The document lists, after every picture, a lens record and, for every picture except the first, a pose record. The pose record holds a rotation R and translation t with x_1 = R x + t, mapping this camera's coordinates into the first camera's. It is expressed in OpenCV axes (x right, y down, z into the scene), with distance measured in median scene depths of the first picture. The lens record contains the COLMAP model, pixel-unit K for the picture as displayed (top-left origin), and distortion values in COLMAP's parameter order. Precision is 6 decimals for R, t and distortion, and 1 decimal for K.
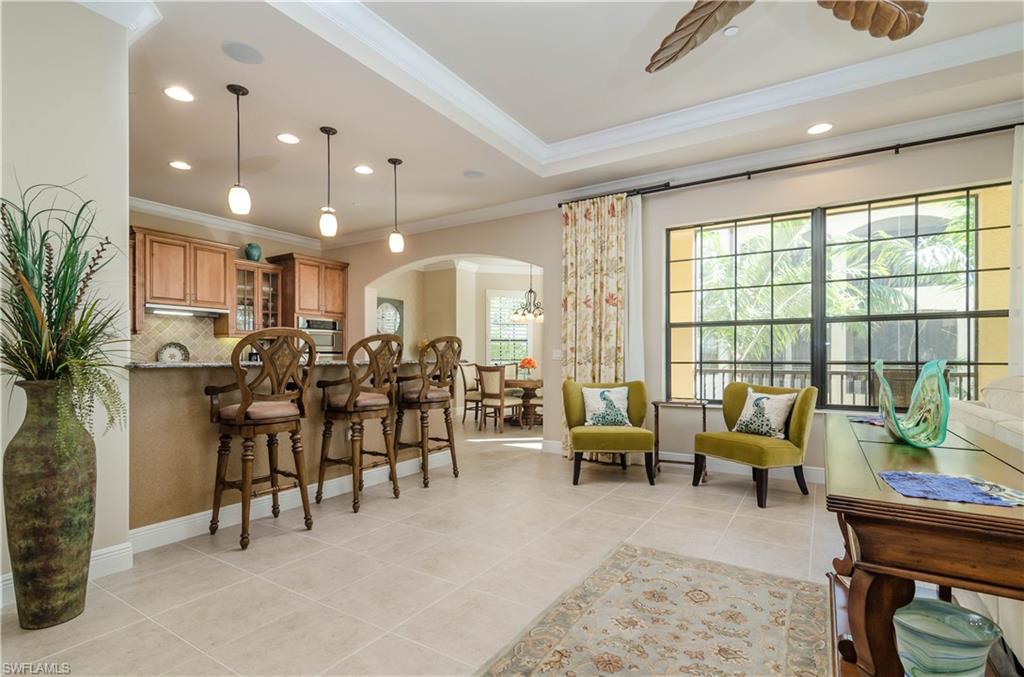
lens RADIAL K [[496.9, 0, 515.8], [0, 496.9, 344.2], [0, 0, 1]] dist [-0.018060, -0.000783]
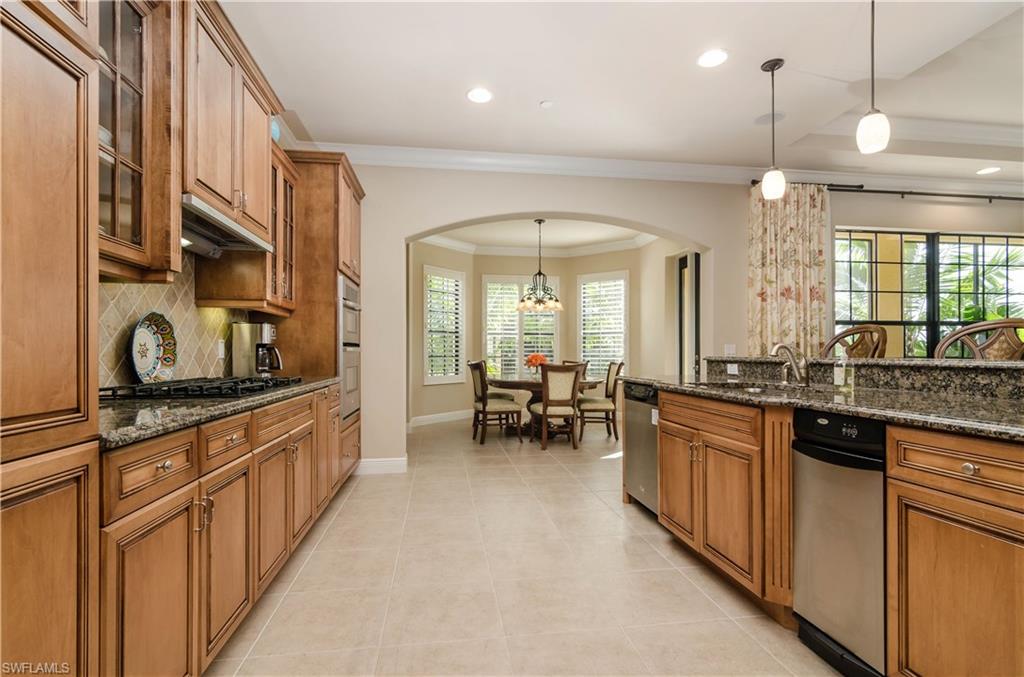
lens RADIAL K [[496.9, 0, 510.0], [0, 496.9, 347.1], [0, 0, 1]] dist [-0.018060, -0.000783]
pose [[0.770578, 0.006461, 0.637313, -0.874043], [-0.017118, 0.999798, 0.010561, 0.014155], [-0.637115, -0.019048, 0.770533, 0.639005]]
